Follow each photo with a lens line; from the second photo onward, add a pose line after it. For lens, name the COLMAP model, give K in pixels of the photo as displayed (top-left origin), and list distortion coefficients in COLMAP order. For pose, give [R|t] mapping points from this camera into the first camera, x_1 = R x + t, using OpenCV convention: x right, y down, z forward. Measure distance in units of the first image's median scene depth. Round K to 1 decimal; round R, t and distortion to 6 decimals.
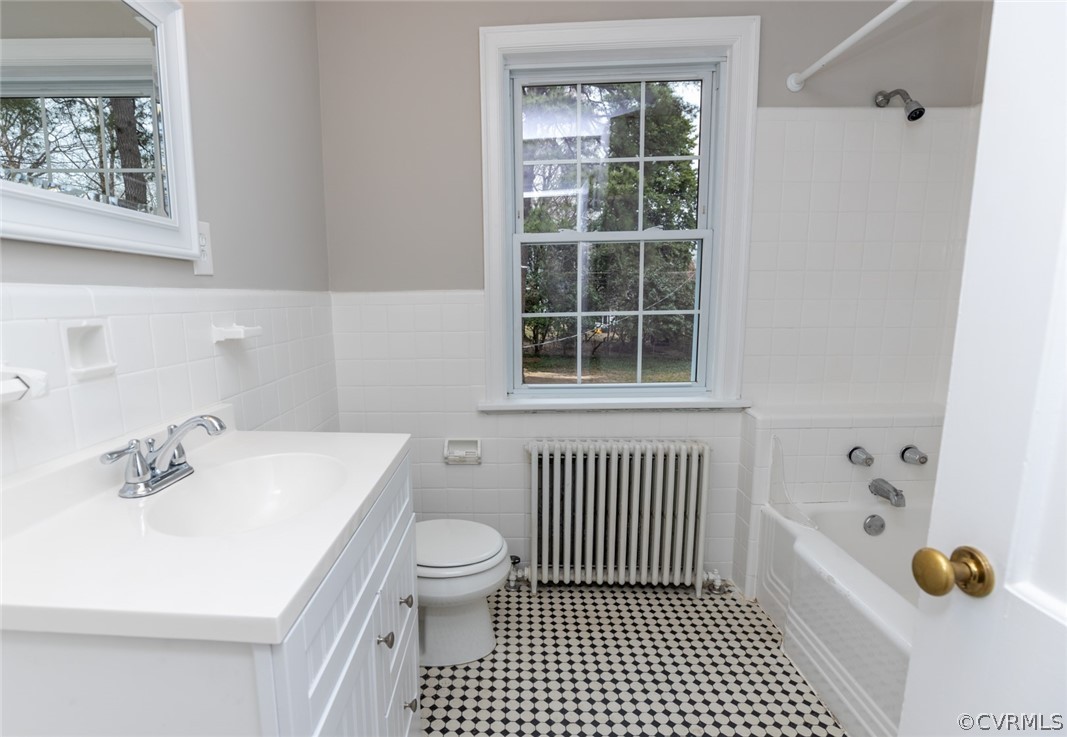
lens RADIAL K [[525.2, 0, 493.5], [0, 525.2, 371.3], [0, 0, 1]] dist [-0.004296, -0.000144]
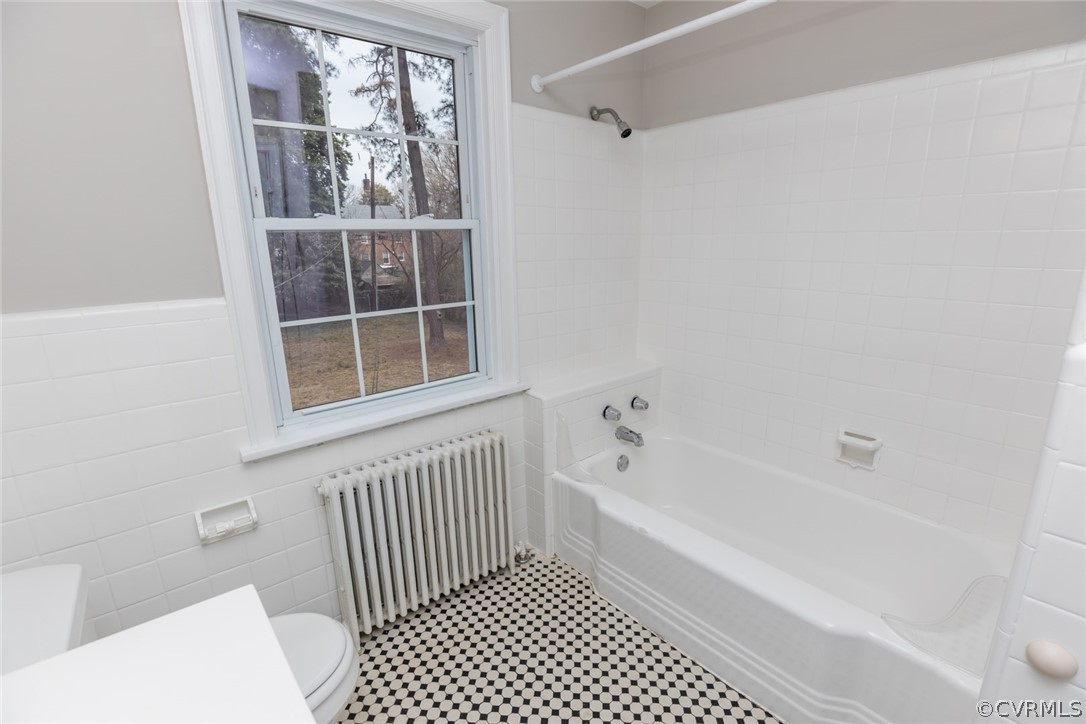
lens RADIAL K [[497.3, 0, 543.0], [0, 497.3, 362.0], [0, 0, 1]] dist [-0.018682, -0.000257]
pose [[0.746827, -0.159237, 0.645672, -0.152567], [0.110201, 0.987119, 0.115980, -0.107896], [-0.655824, -0.015463, 0.754756, 0.223450]]
